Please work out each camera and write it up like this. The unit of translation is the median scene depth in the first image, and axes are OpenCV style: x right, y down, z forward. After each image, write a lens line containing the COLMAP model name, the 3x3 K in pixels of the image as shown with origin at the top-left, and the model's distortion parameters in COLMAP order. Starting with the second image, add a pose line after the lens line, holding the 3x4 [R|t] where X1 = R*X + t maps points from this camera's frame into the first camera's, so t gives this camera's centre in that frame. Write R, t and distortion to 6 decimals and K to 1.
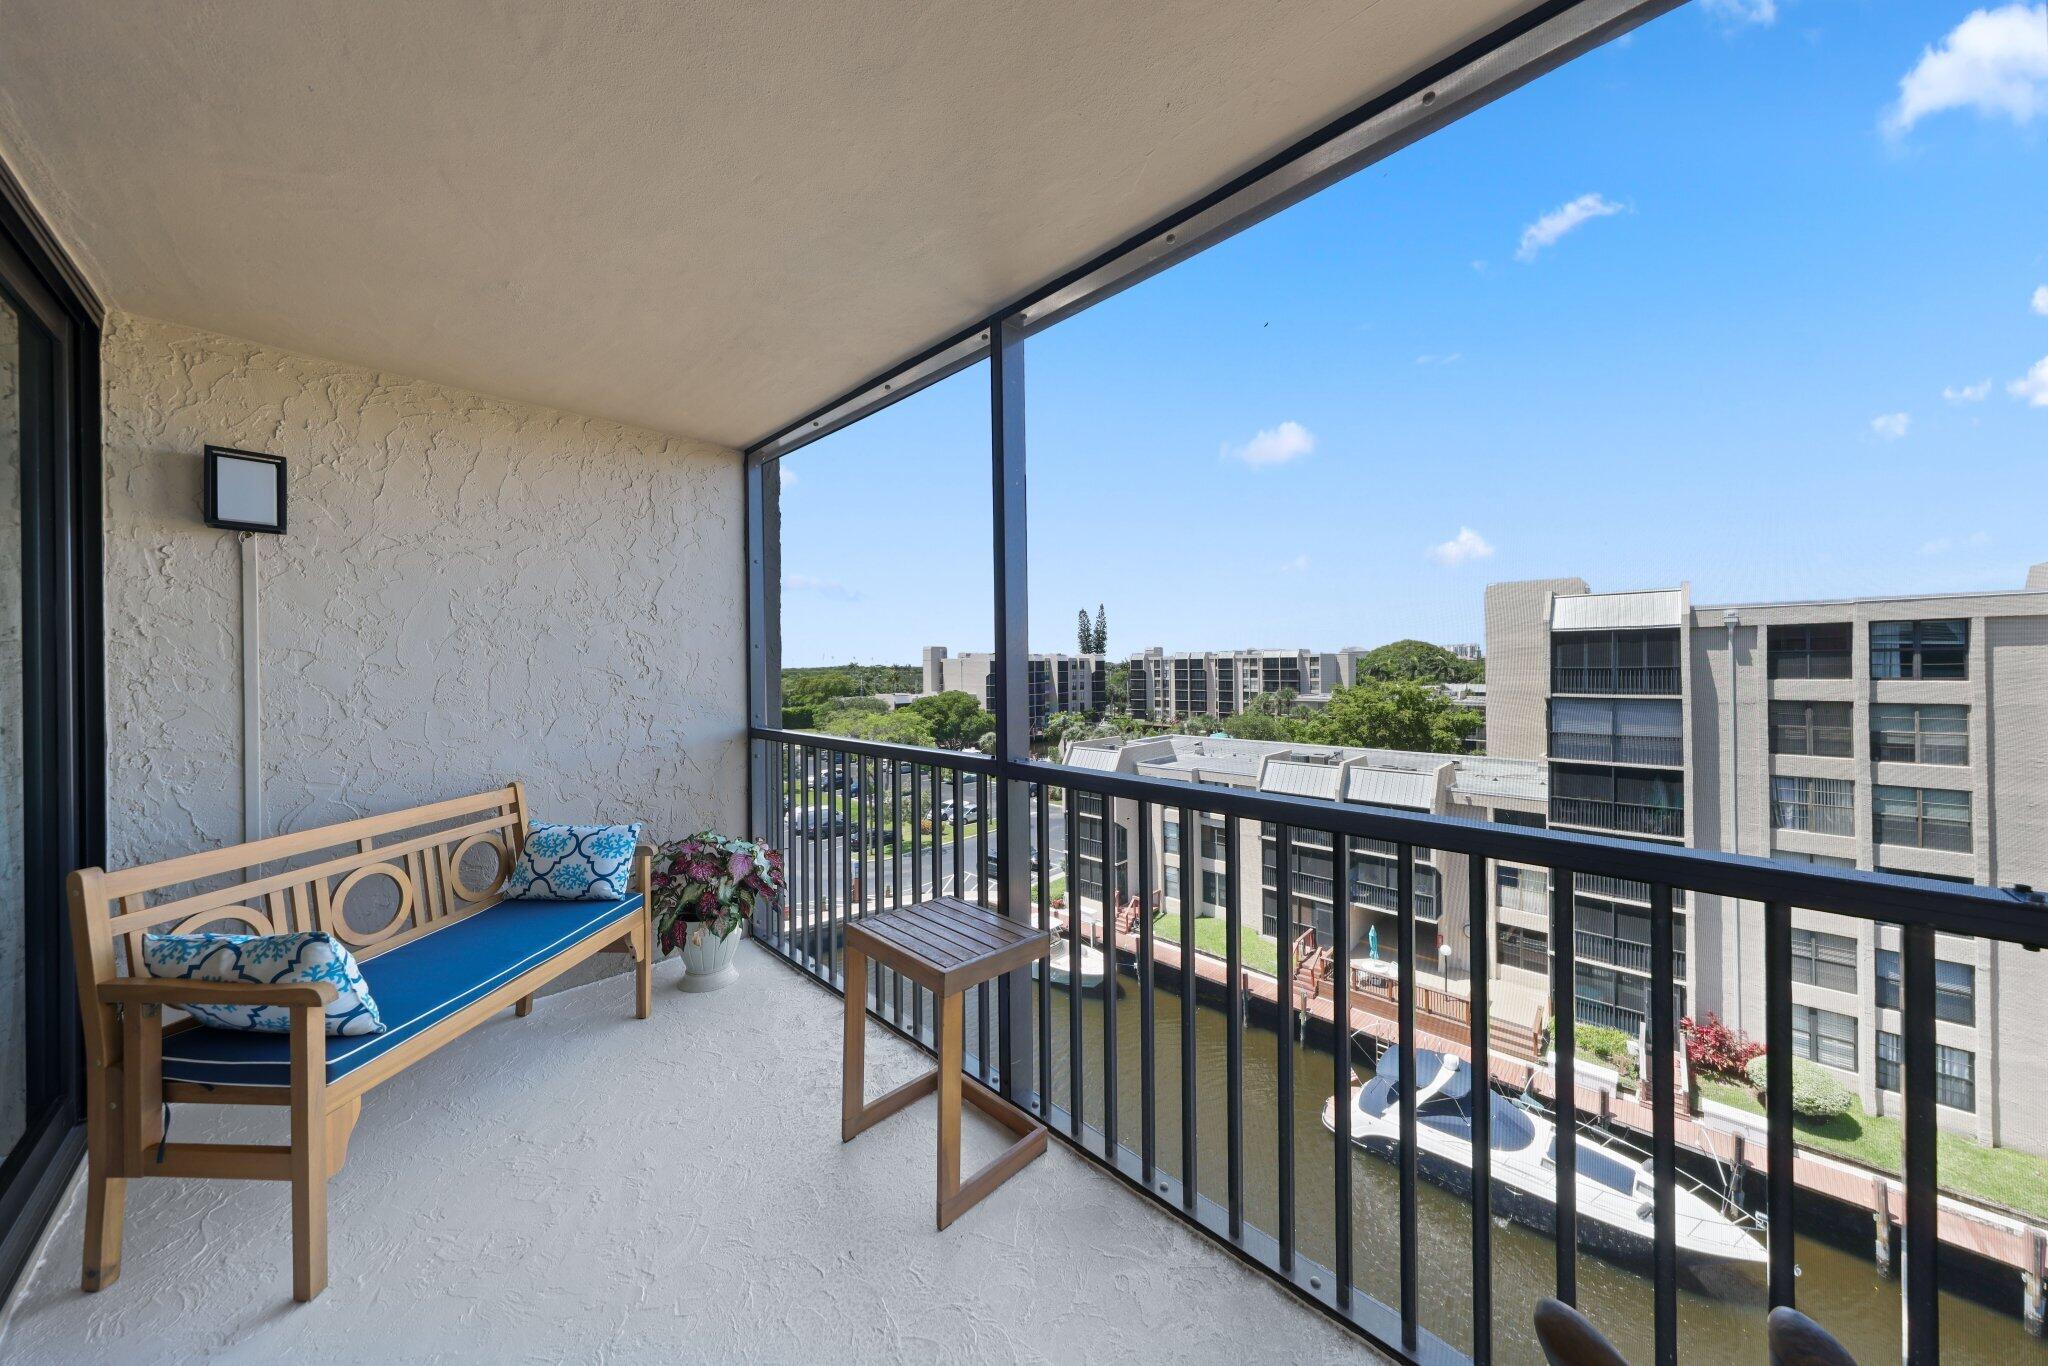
lens RADIAL K [[667.9, 0, 1021.7], [0, 667.9, 671.6], [0, 0, 1]] dist [0.000418, -0.000131]
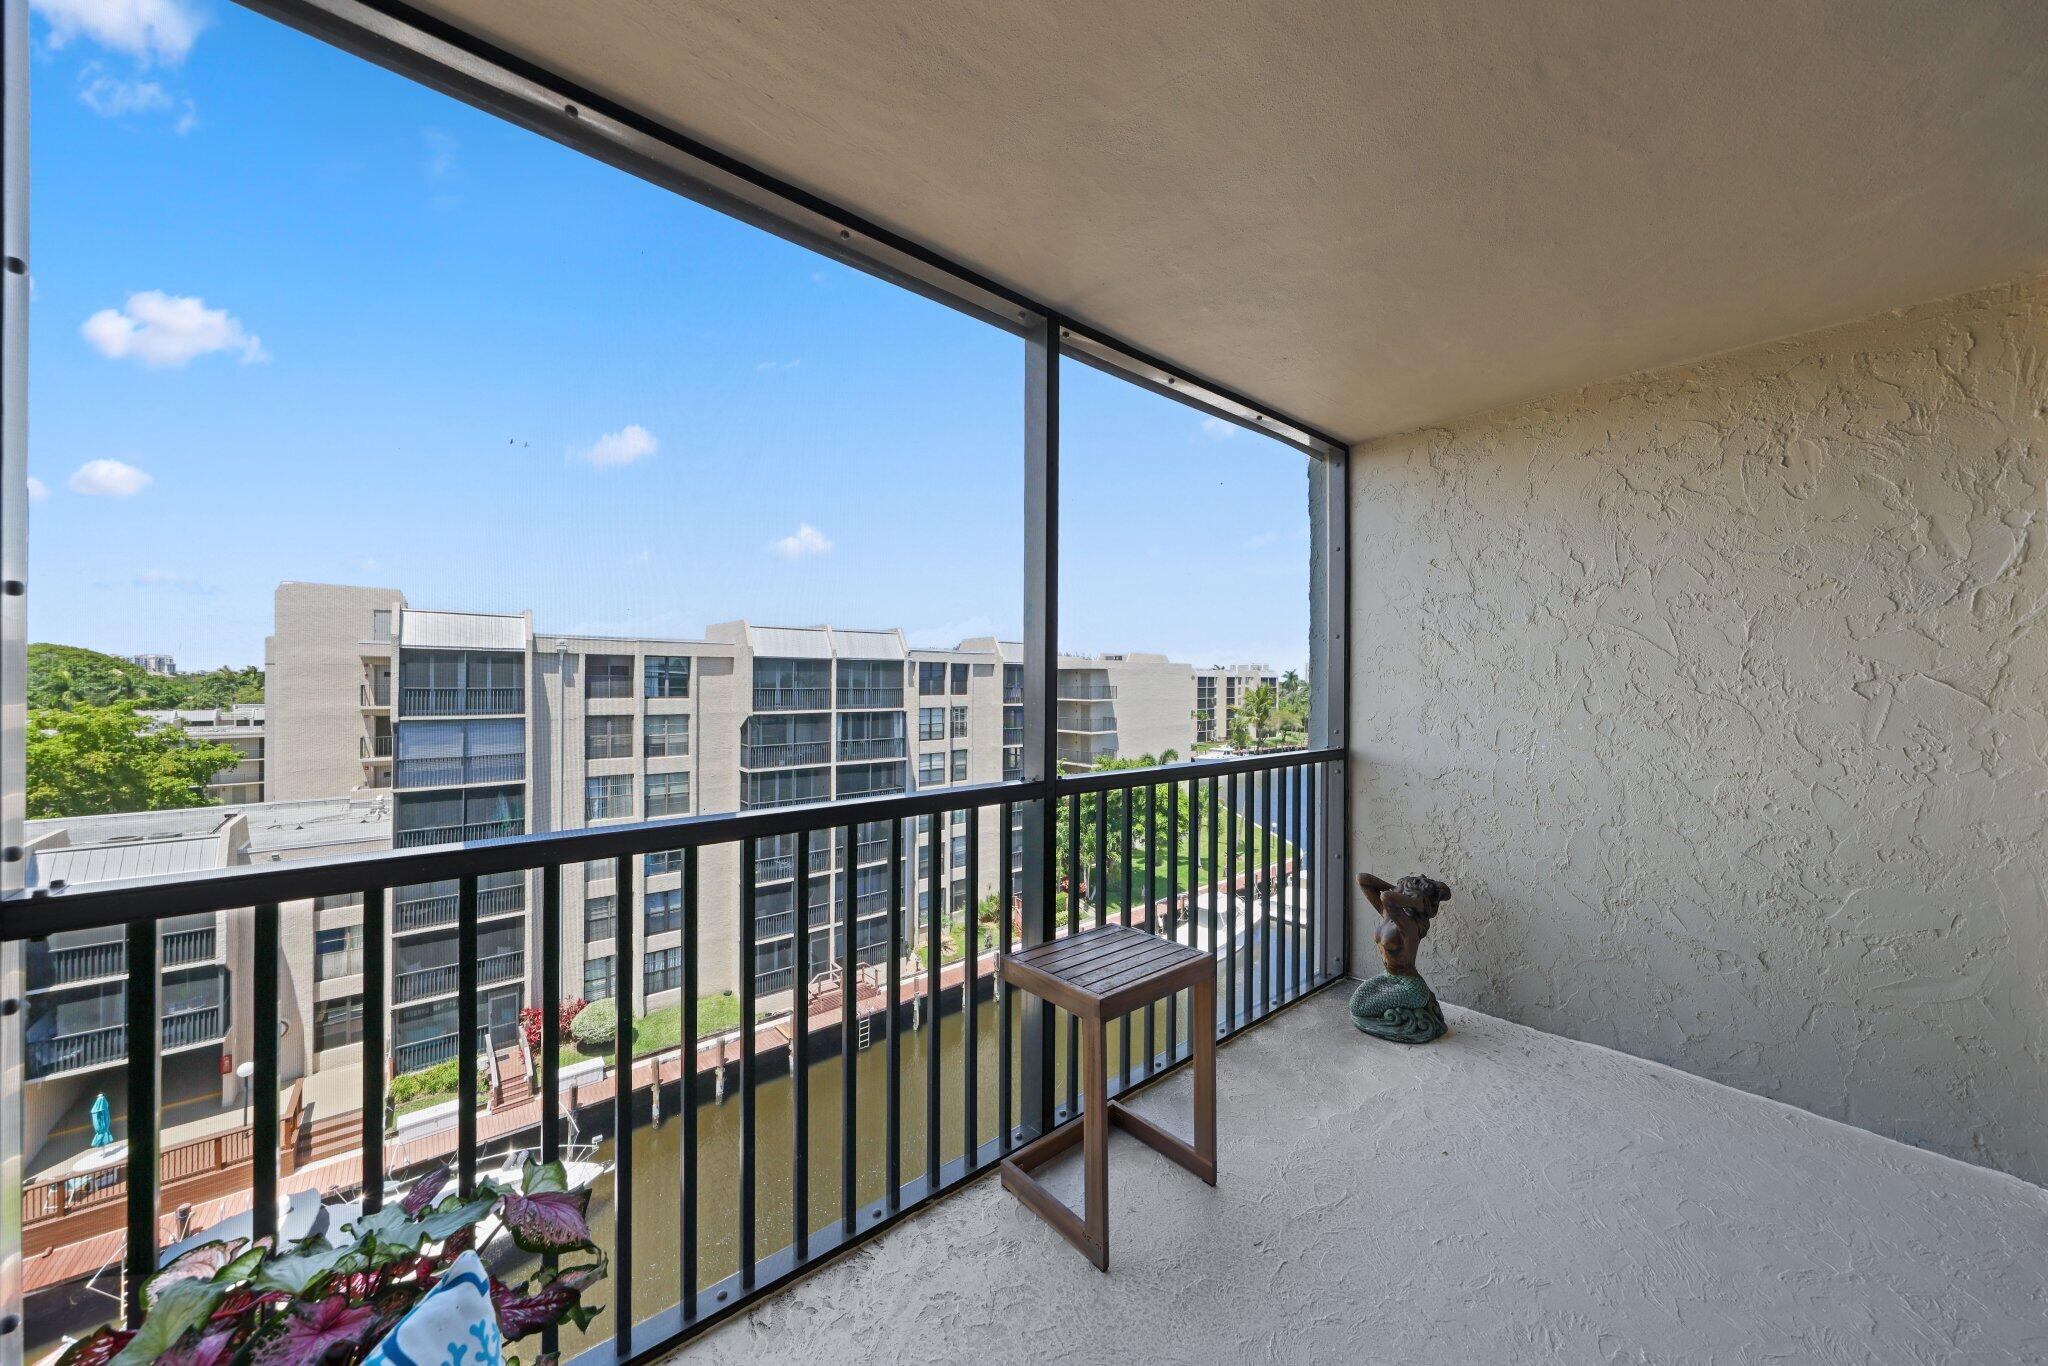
lens RADIAL K [[708.9, 0, 1026.1], [0, 708.9, 687.6], [0, 0, 1]] dist [0.003018, 0.000283]
pose [[0.094703, 0.005696, 0.995489, -0.085069], [0.001692, 0.999981, -0.005882, 0.000568], [-0.995504, 0.002241, 0.094692, 0.078811]]
